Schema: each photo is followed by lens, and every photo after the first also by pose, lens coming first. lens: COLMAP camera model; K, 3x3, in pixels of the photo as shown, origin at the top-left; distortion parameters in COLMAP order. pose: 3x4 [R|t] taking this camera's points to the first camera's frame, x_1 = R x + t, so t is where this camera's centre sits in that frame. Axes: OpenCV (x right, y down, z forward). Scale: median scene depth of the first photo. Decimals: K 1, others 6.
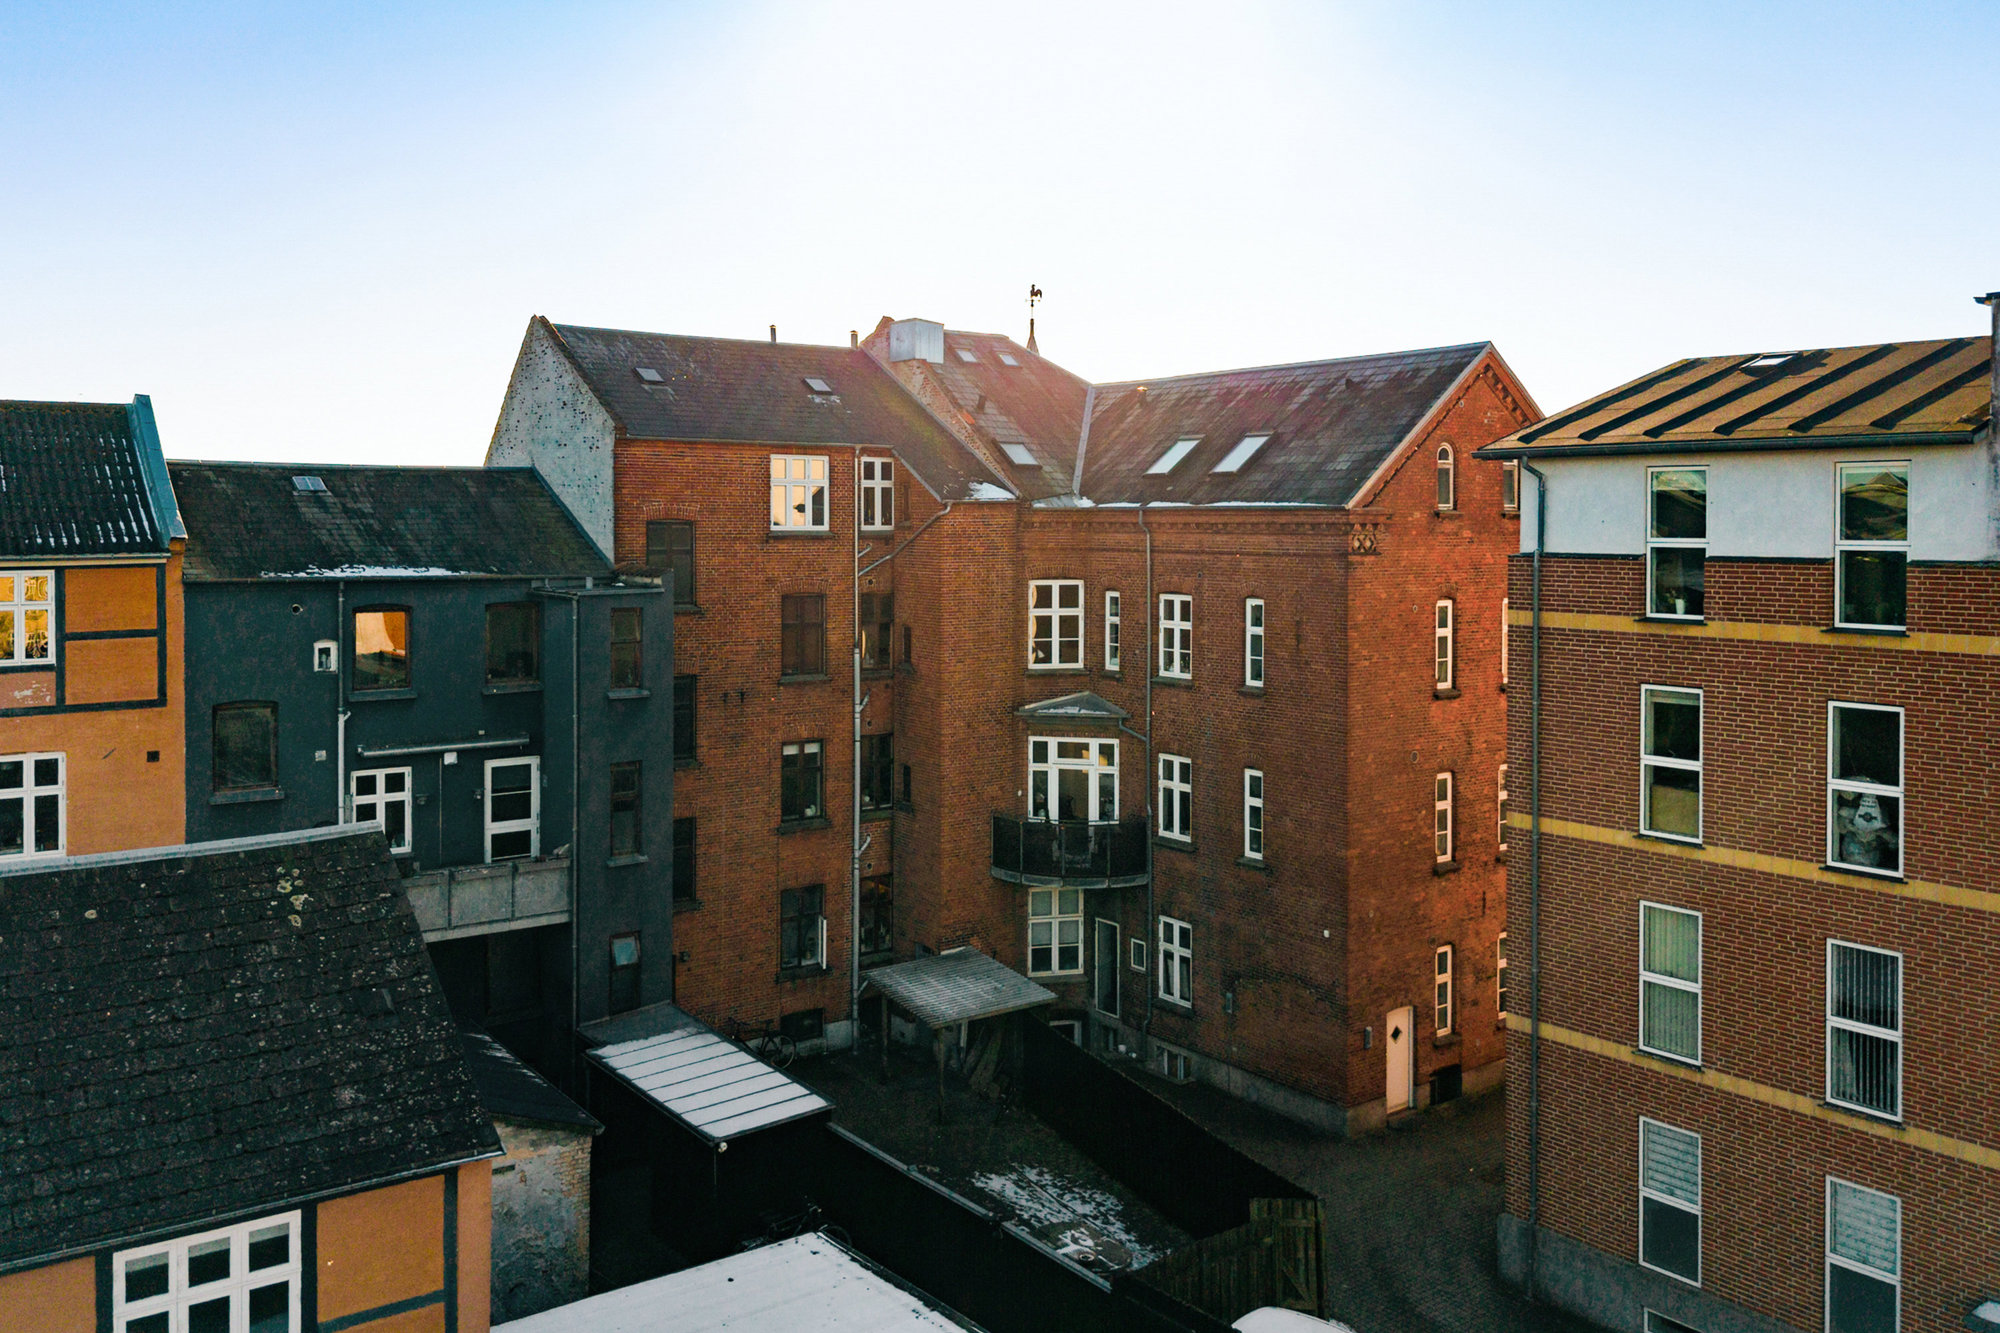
lens RADIAL K [[1932.3, 0, 1000.0], [0, 1932.3, 666.5], [0, 0, 1]] dist [0.076576, -0.262527]
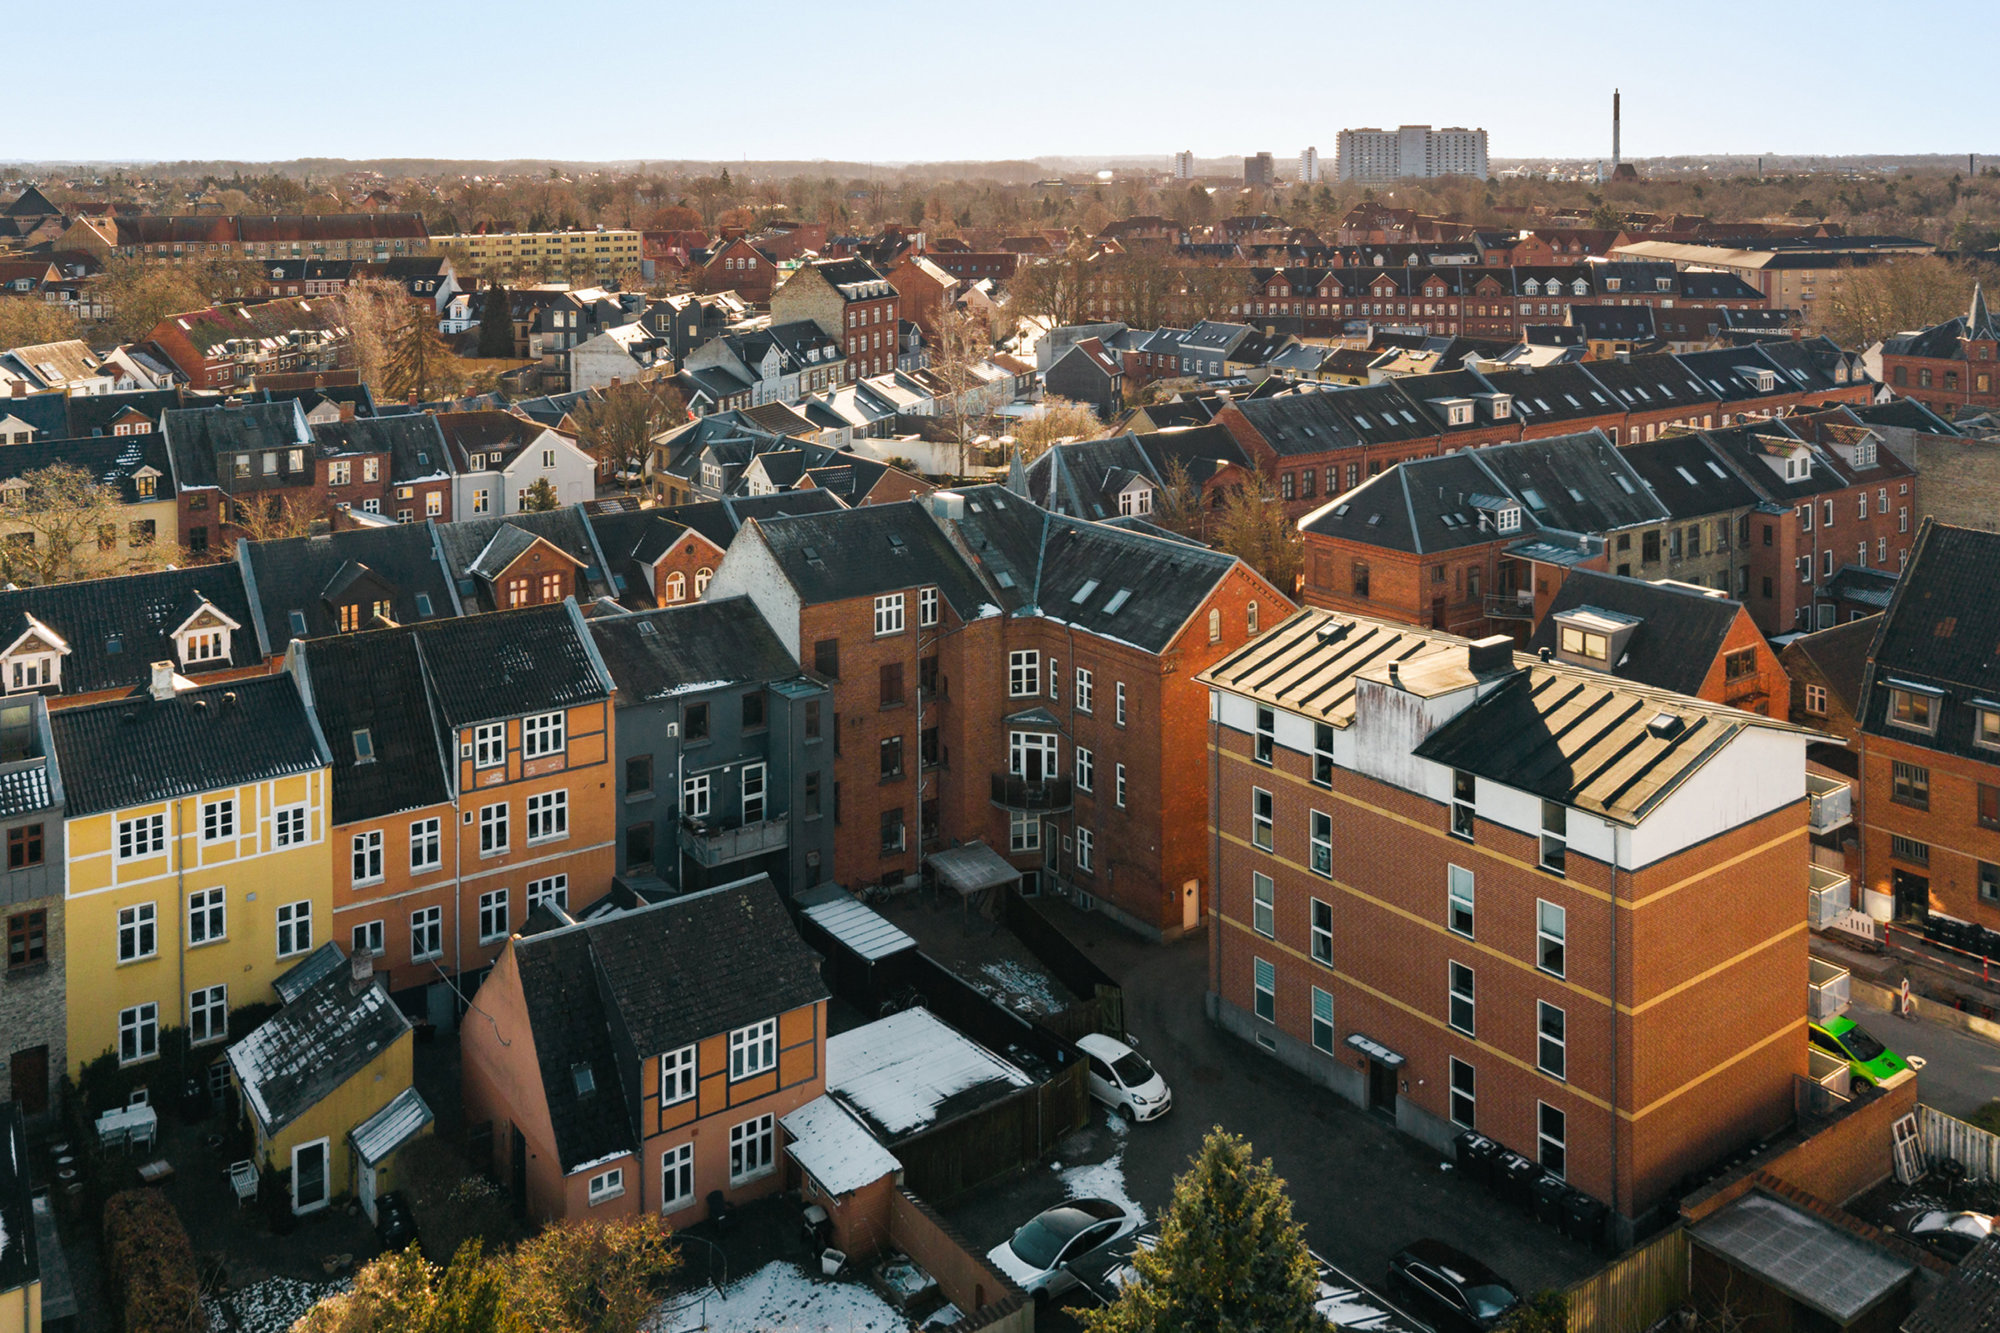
lens RADIAL K [[1932.3, 0, 1000.0], [0, 1932.3, 666.5], [0, 0, 1]] dist [0.076576, -0.262527]
pose [[0.999951, -0.003133, -0.009359, 0.024357], [0.004627, 0.986425, 0.164145, -0.359286], [0.008717, -0.164180, 0.986392, -0.914133]]
